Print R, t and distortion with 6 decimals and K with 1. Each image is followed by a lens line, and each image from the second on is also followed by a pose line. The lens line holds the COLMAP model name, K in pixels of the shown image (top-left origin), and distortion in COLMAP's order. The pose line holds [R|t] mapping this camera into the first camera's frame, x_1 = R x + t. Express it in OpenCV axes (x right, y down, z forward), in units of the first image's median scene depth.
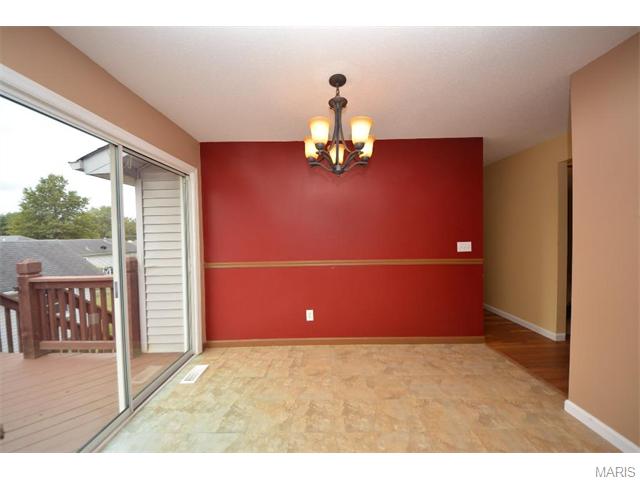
lens RADIAL K [[227.6, 0, 319.1], [0, 227.6, 239.3], [0, 0, 1]] dist [0.000861, -0.007433]
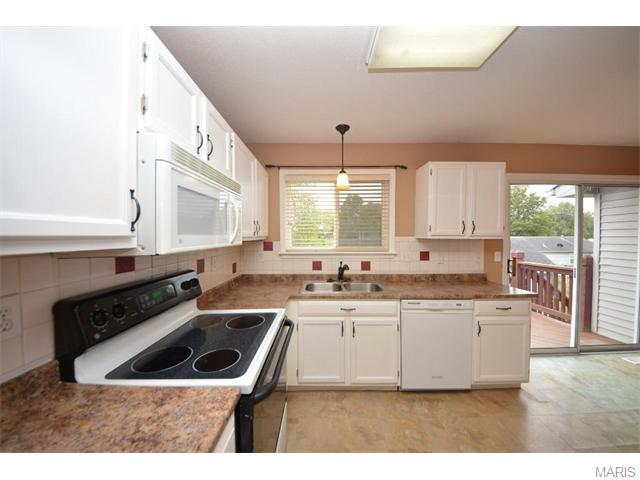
lens RADIAL K [[226.0, 0, 320.8], [0, 226.0, 239.1], [0, 0, 1]] dist [0.001355, -0.007737]
pose [[-0.007658, 0.034094, -0.999389, 0.419611], [-0.021167, 0.999189, 0.034249, -0.023150], [0.999747, 0.021416, -0.006930, -0.480019]]
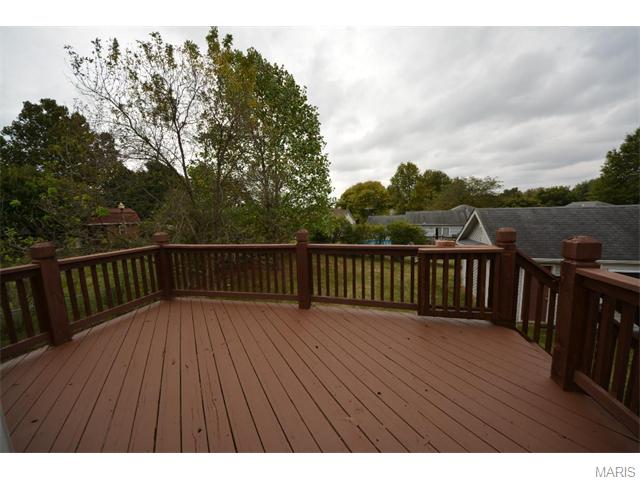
lens RADIAL K [[226.0, 0, 320.8], [0, 226.0, 239.1], [0, 0, 1]] dist [0.001355, -0.007737]
pose [[-0.249763, 0.134018, -0.958988, -0.485082], [0.014426, 0.990781, 0.134704, 0.003267], [0.968200, 0.019810, -0.249394, 0.417182]]
